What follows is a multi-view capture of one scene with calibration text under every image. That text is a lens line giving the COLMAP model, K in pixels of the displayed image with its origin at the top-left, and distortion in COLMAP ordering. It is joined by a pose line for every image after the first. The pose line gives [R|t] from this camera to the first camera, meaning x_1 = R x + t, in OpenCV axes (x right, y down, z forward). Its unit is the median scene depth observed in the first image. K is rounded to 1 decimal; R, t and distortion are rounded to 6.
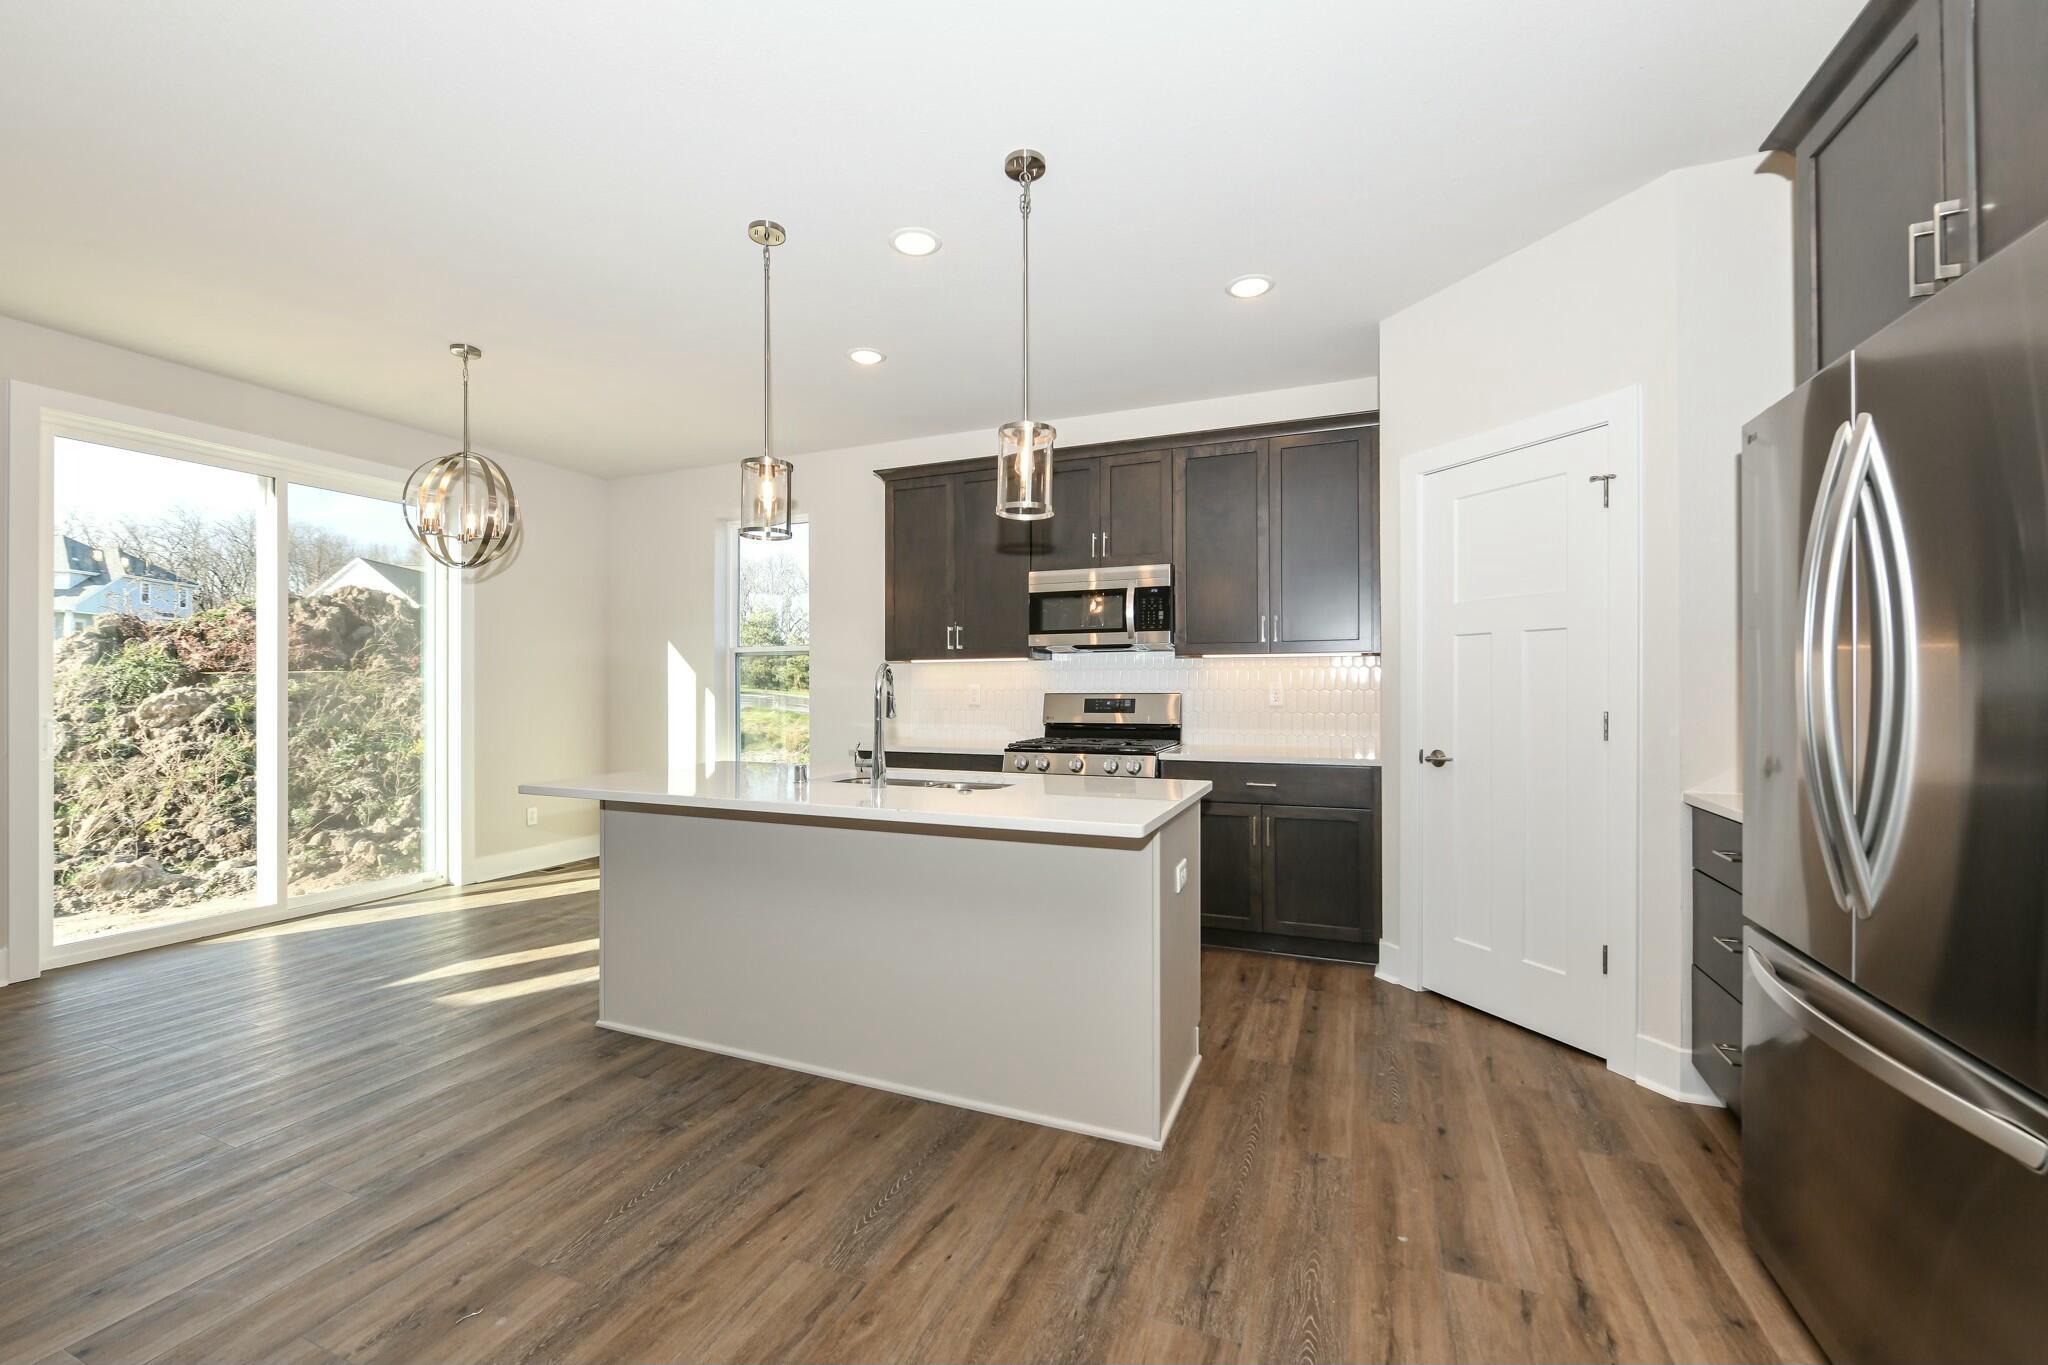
lens RADIAL K [[827.0, 0, 1009.0], [0, 827.0, 685.9], [0, 0, 1]] dist [-0.010004, 0.000021]
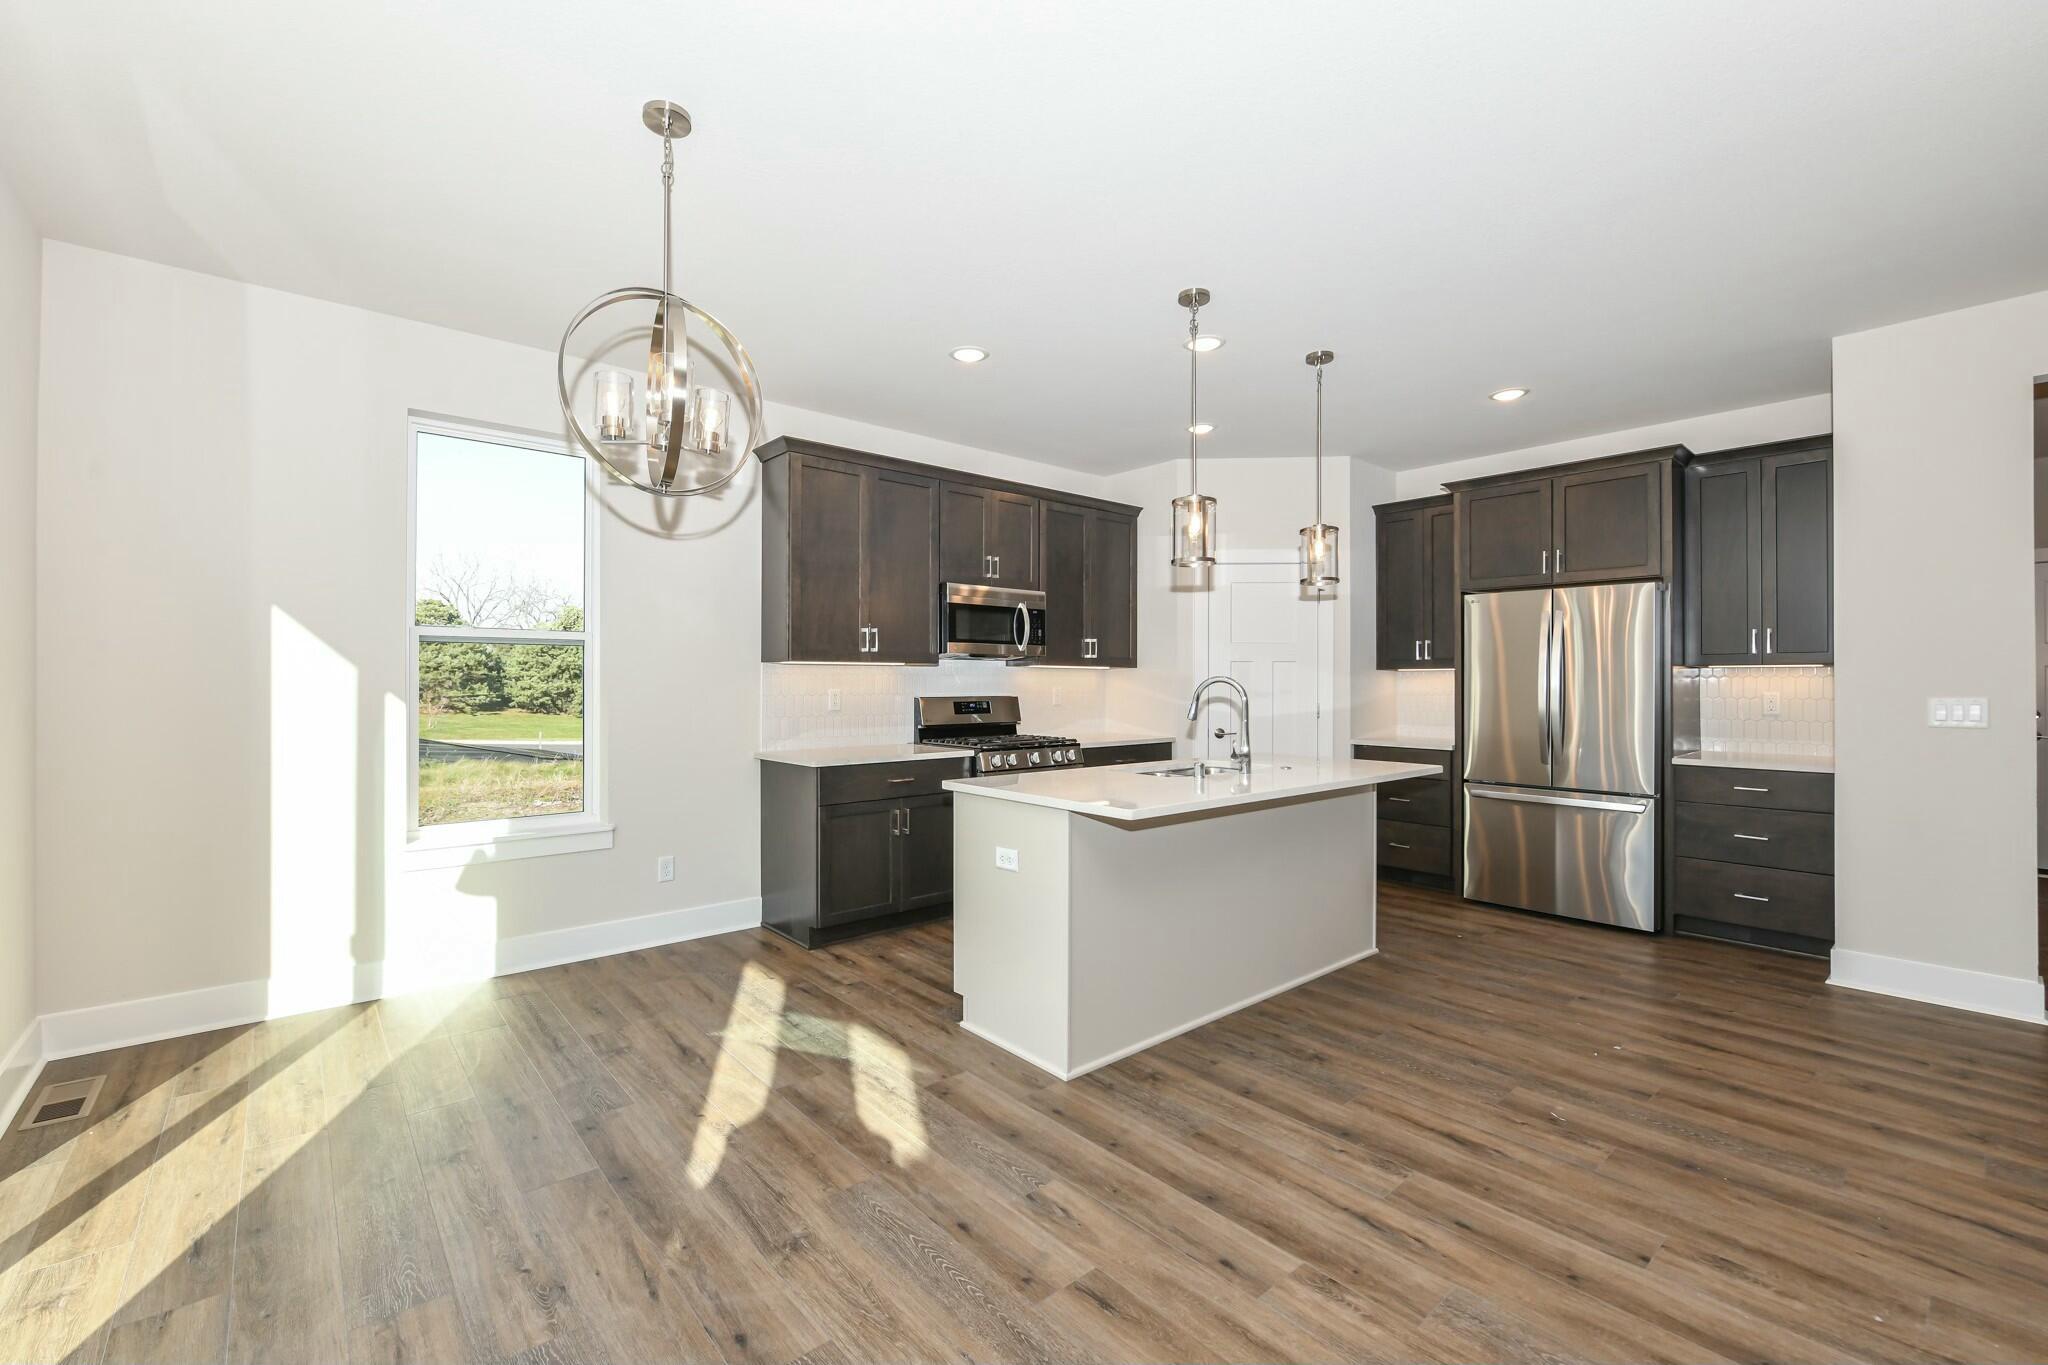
lens RADIAL K [[862.7, 0, 1013.8], [0, 862.7, 682.5], [0, 0, 1]] dist [0.000857, 0.000215]
pose [[0.440499, 0.003580, 0.897746, -1.056964], [-0.005320, 0.999985, -0.001377, -0.010596], [-0.897738, -0.004169, 0.440511, 0.501695]]
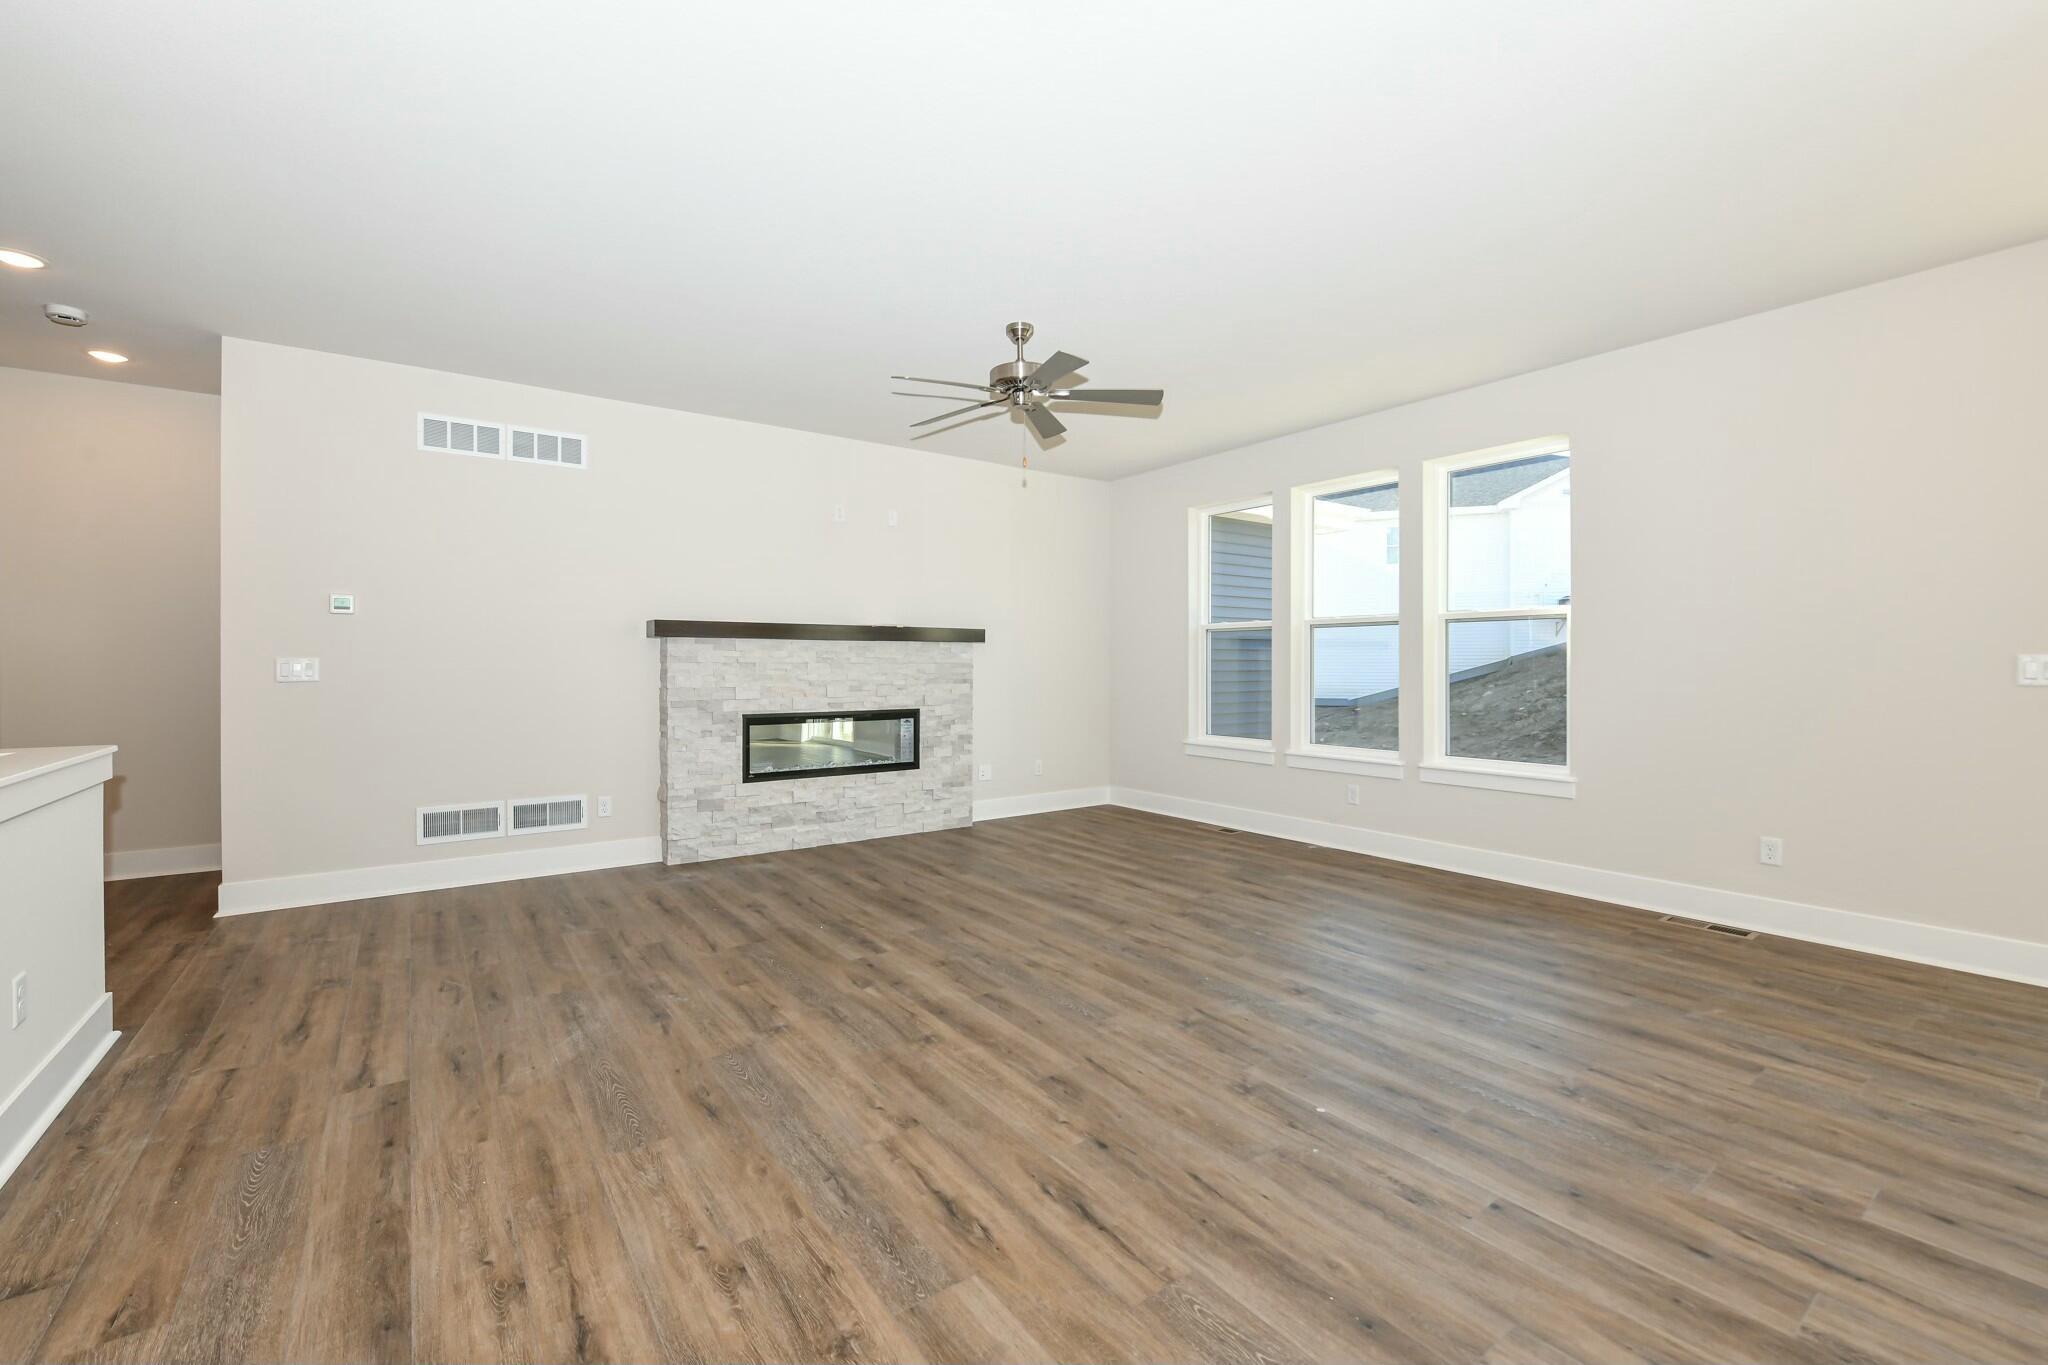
lens RADIAL K [[839.6, 0, 993.7], [0, 839.6, 671.4], [0, 0, 1]] dist [-0.000208, -0.005019]
pose [[-0.534083, 0.008522, -0.845389, 0.112027], [0.003989, 0.999963, 0.007560, 0.006961], [0.845422, 0.000665, -0.534098, 0.405533]]
